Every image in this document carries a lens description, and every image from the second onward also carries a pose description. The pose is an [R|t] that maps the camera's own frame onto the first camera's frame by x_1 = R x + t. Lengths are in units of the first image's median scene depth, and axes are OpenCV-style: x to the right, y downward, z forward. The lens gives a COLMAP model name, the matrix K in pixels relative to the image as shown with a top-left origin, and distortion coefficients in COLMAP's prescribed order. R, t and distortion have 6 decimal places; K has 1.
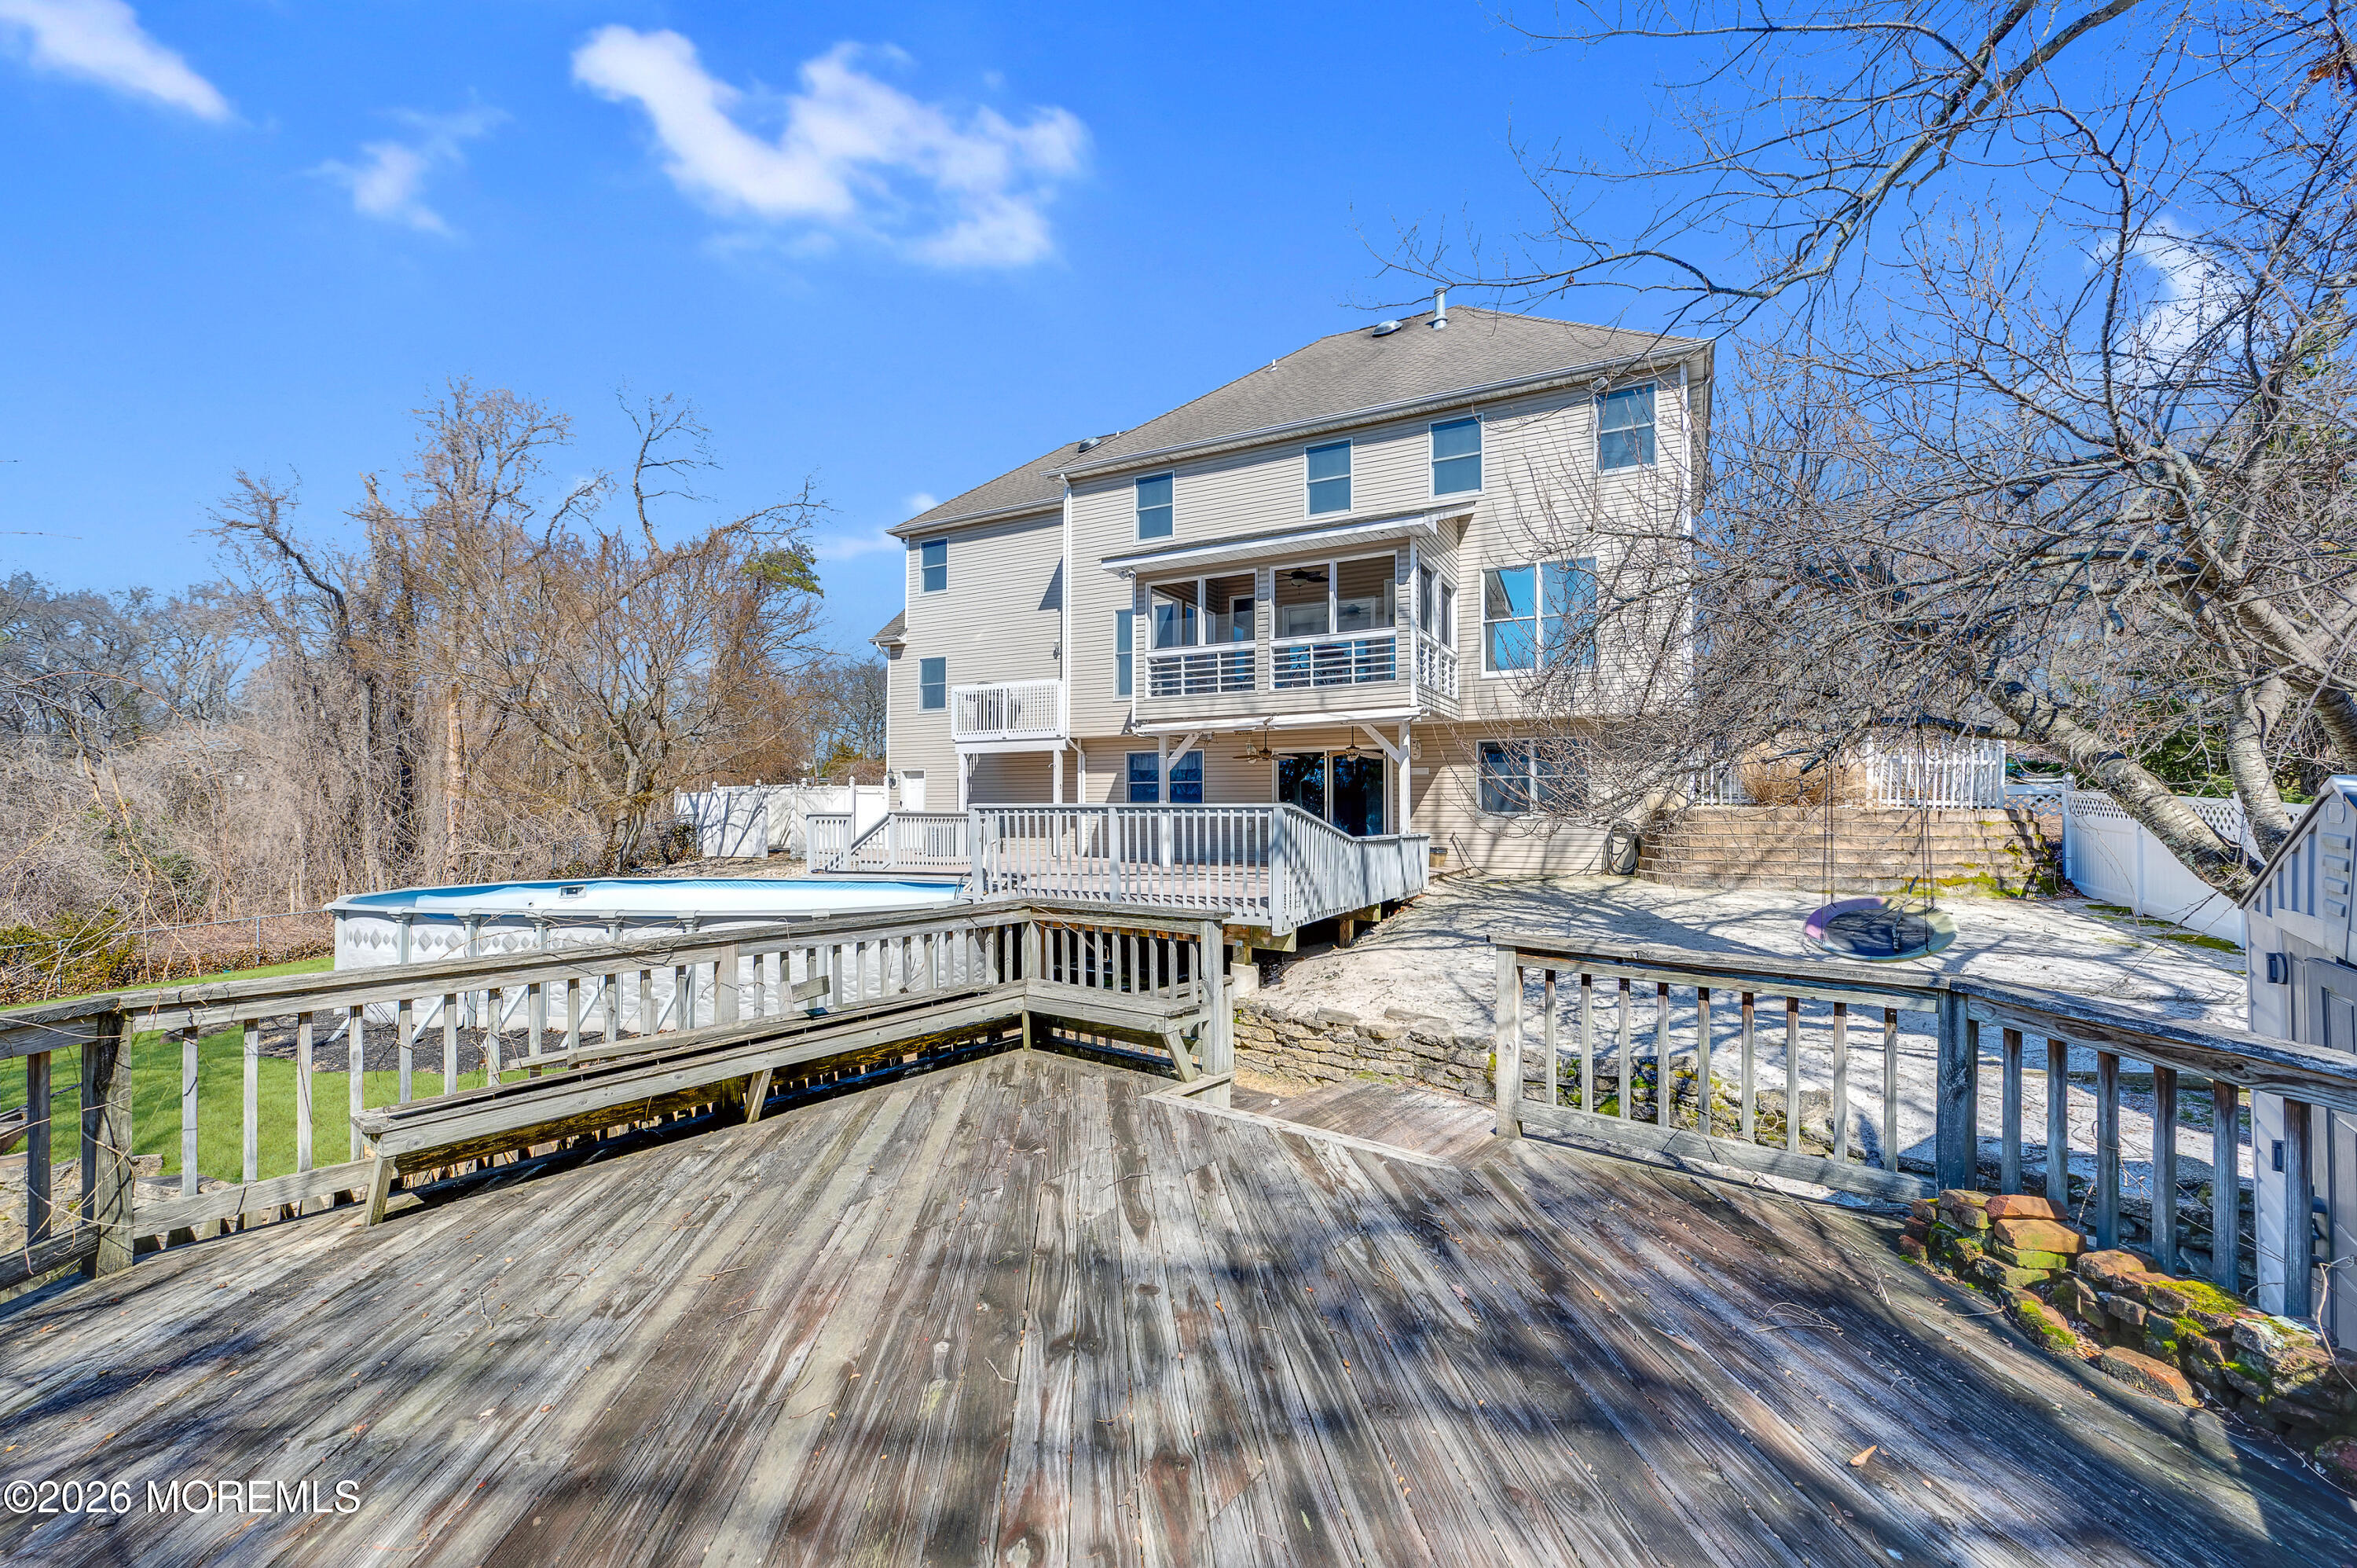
lens RADIAL K [[1022.9, 0, 1176.1], [0, 1022.9, 790.2], [0, 0, 1]] dist [0.016550, 0.000250]
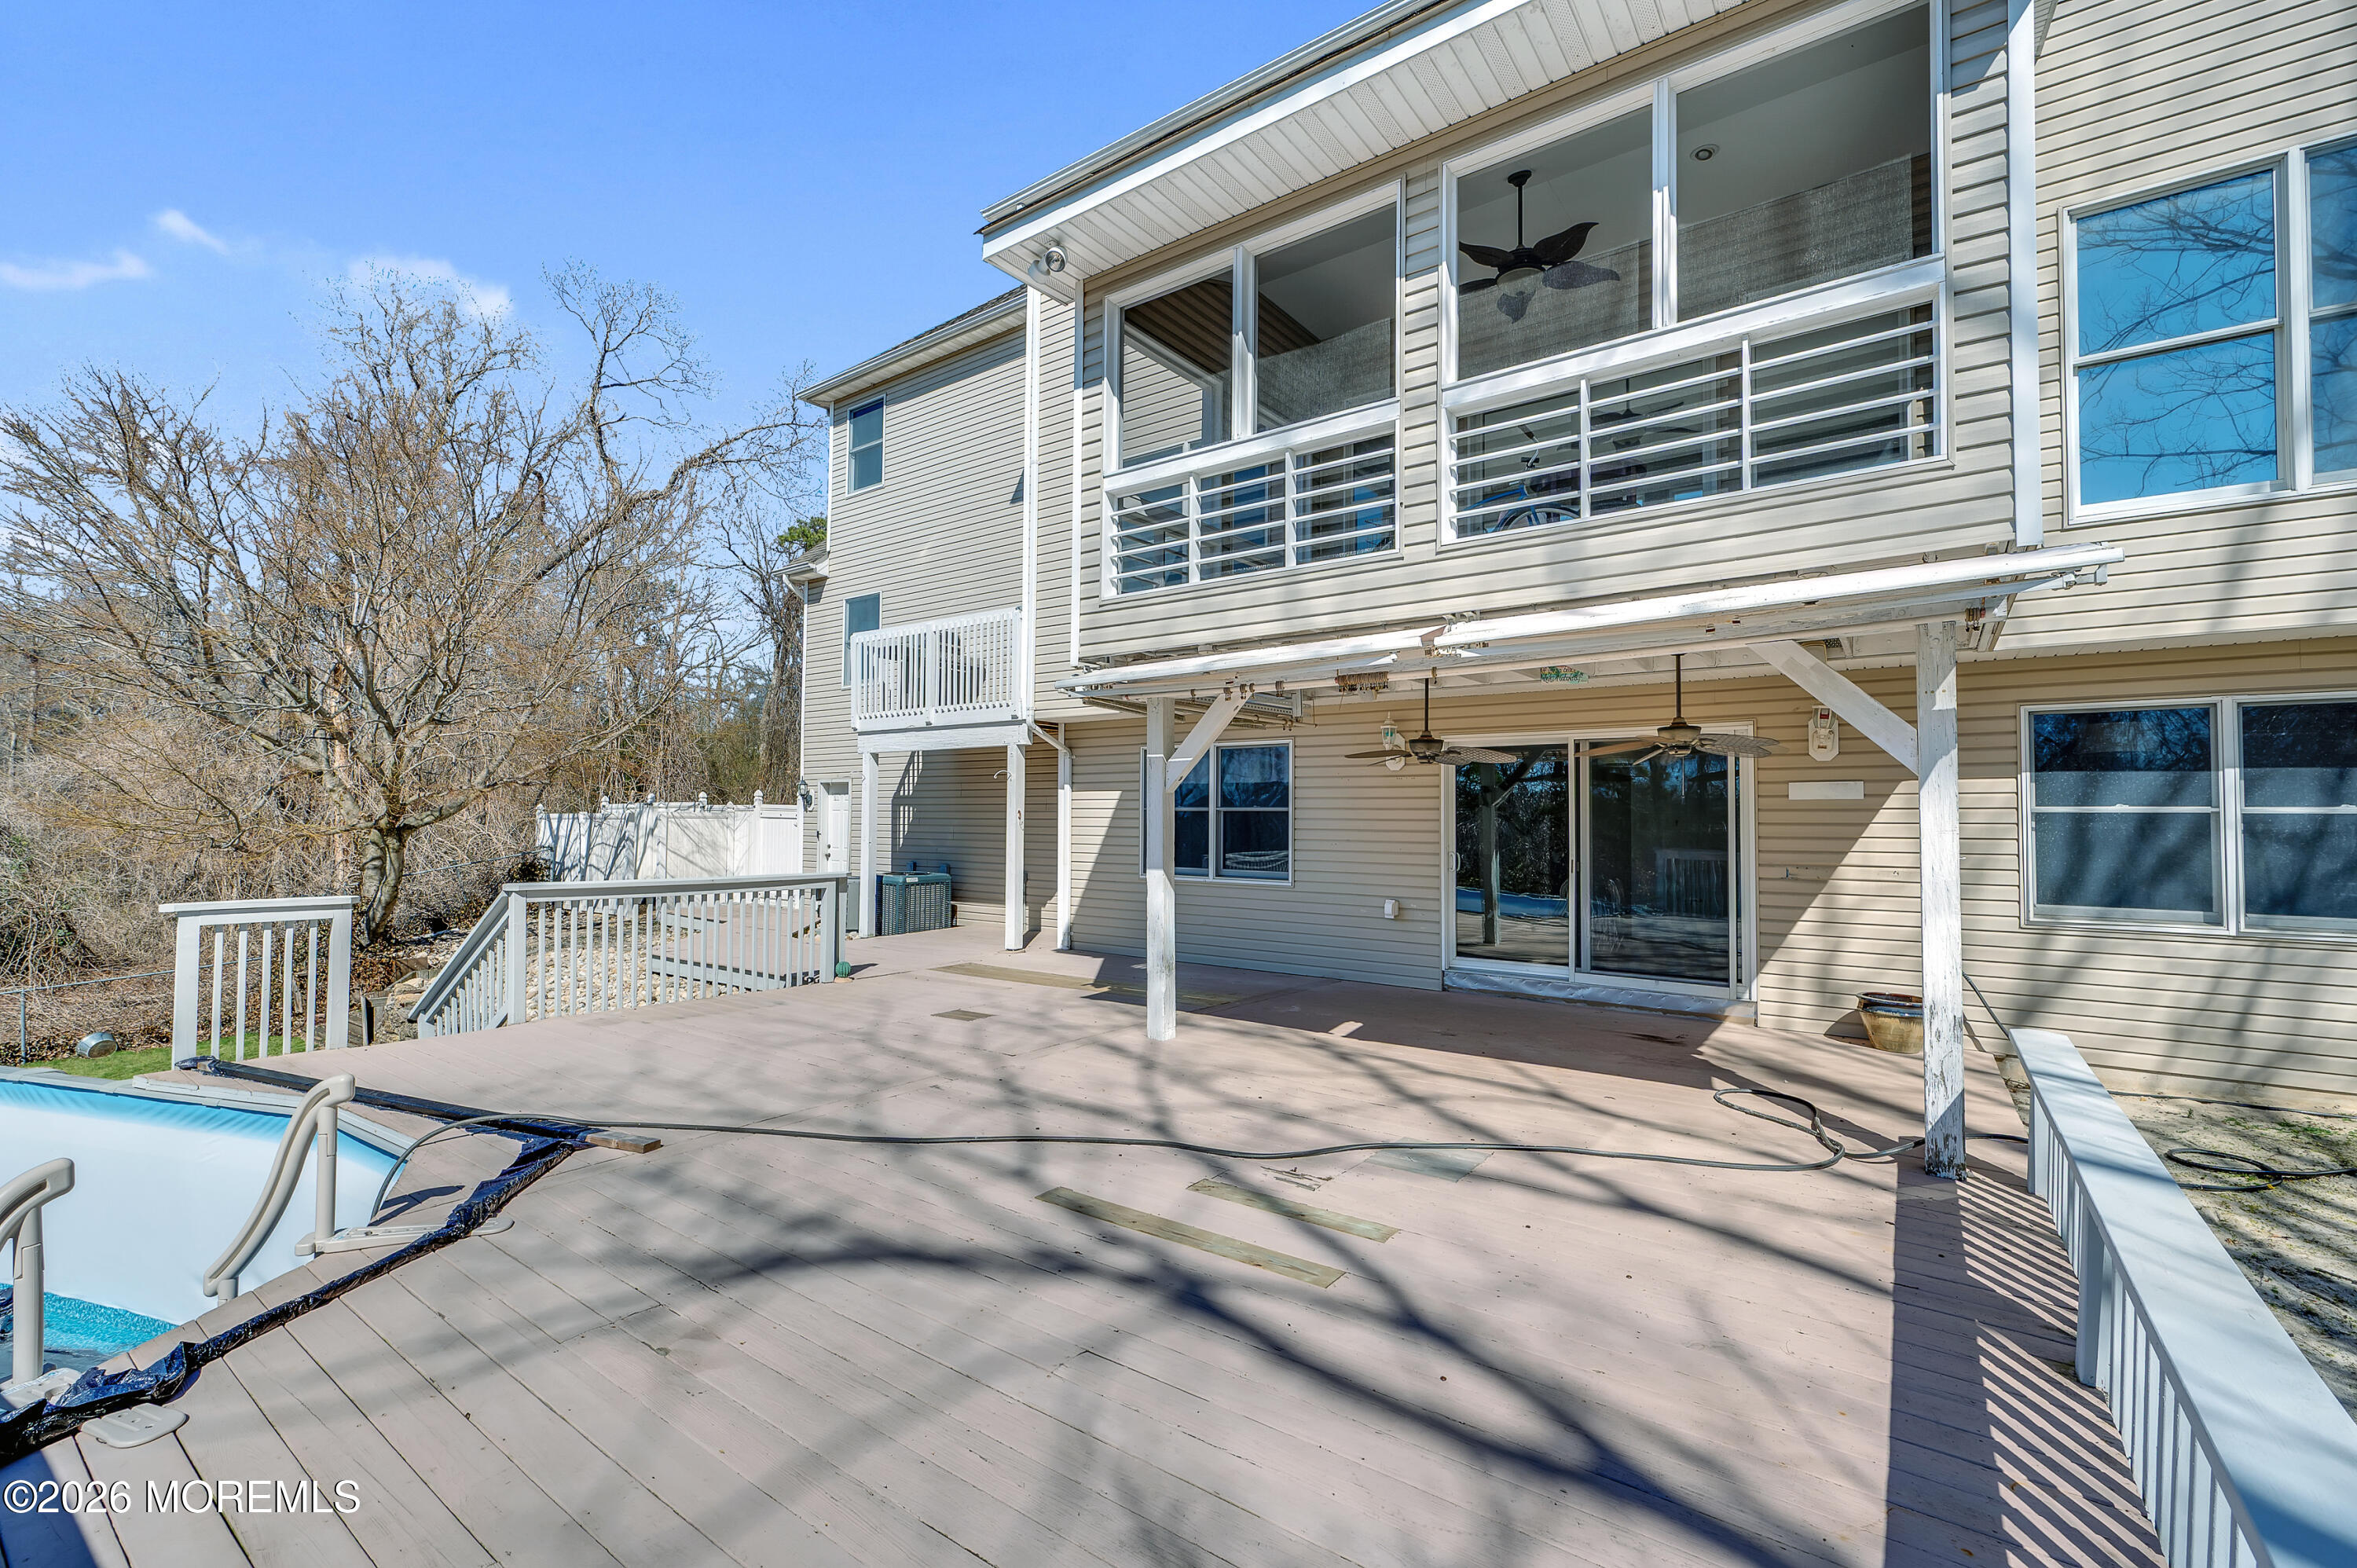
lens RADIAL K [[1022.9, 0, 1175.3], [0, 1022.9, 773.2], [0, 0, 1]] dist [0.016550, 0.000250]
pose [[0.988326, 0.000506, -0.152350, 0.043419], [-0.003996, 0.999737, -0.022600, -0.013604], [0.152299, 0.022945, 0.988068, 0.501707]]
